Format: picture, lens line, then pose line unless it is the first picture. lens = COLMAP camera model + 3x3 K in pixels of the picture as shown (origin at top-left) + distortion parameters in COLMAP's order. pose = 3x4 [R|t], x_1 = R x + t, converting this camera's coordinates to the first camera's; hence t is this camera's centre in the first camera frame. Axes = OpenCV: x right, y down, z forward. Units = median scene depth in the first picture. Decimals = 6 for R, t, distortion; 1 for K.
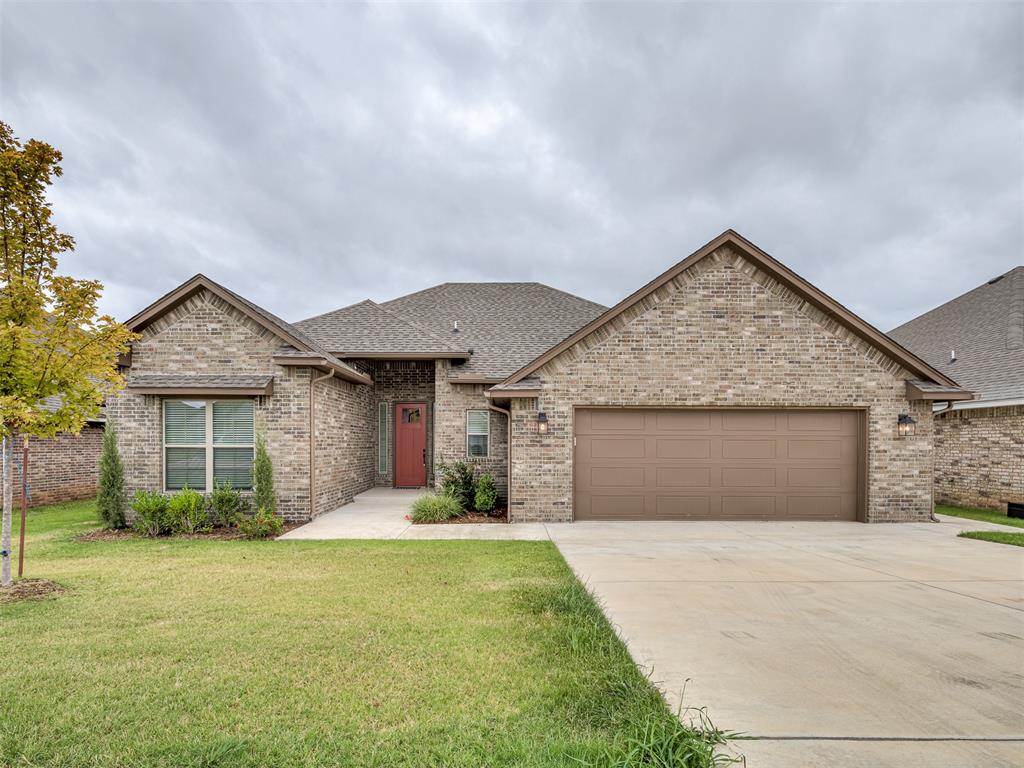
lens RADIAL K [[562.2, 0, 505.3], [0, 562.2, 426.9], [0, 0, 1]] dist [-0.000470, 0.000366]
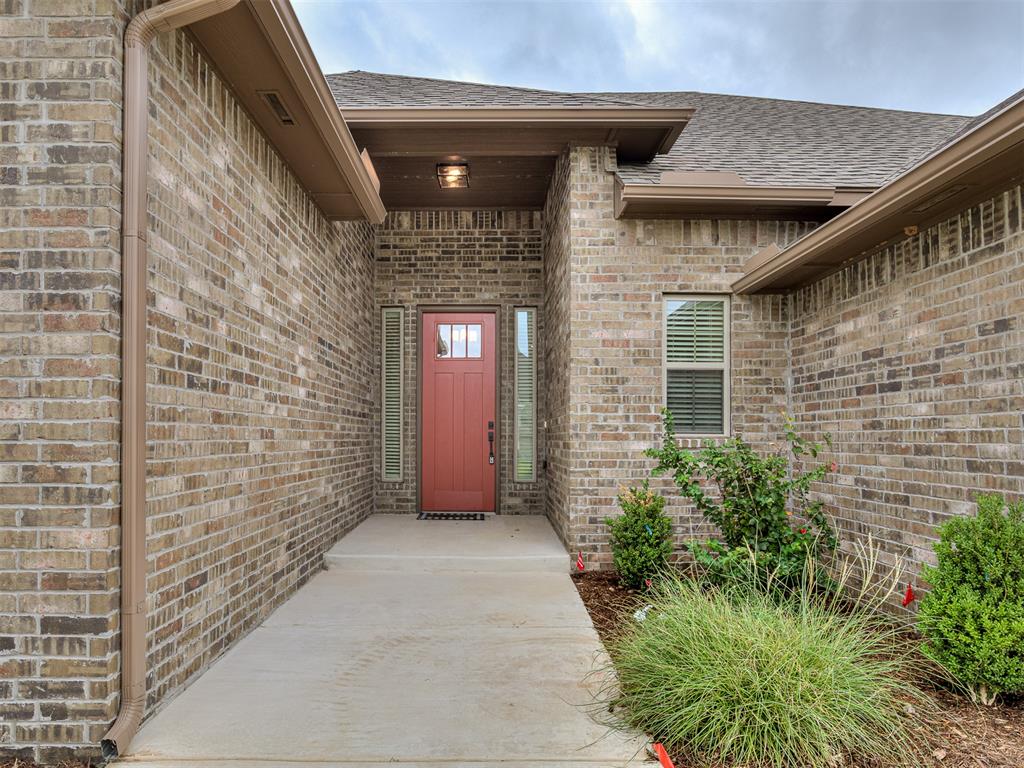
lens RADIAL K [[664.2, 0, 471.8], [0, 664.2, 413.2], [0, 0, 1]] dist [-0.003191, 0.000259]
pose [[0.999601, 0.001824, -0.028199, -0.224996], [-0.002033, 0.999971, -0.007393, 0.057053], [0.028184, 0.007447, 0.999575, 0.793253]]
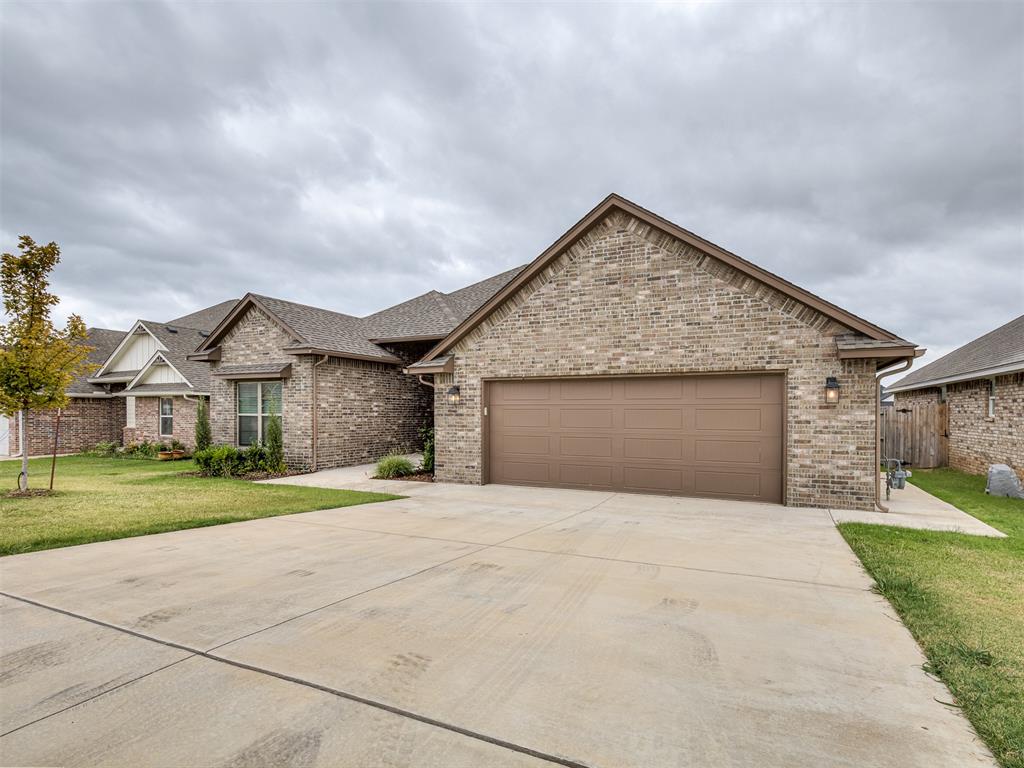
lens RADIAL K [[562.6, 0, 497.6], [0, 562.6, 390.3], [0, 0, 1]] dist [-0.002885, -0.000269]
pose [[0.884939, -0.019334, -0.465305, 0.655898], [0.014273, 0.999794, -0.014399, 0.001760], [0.465488, 0.006101, 0.885033, 0.042708]]
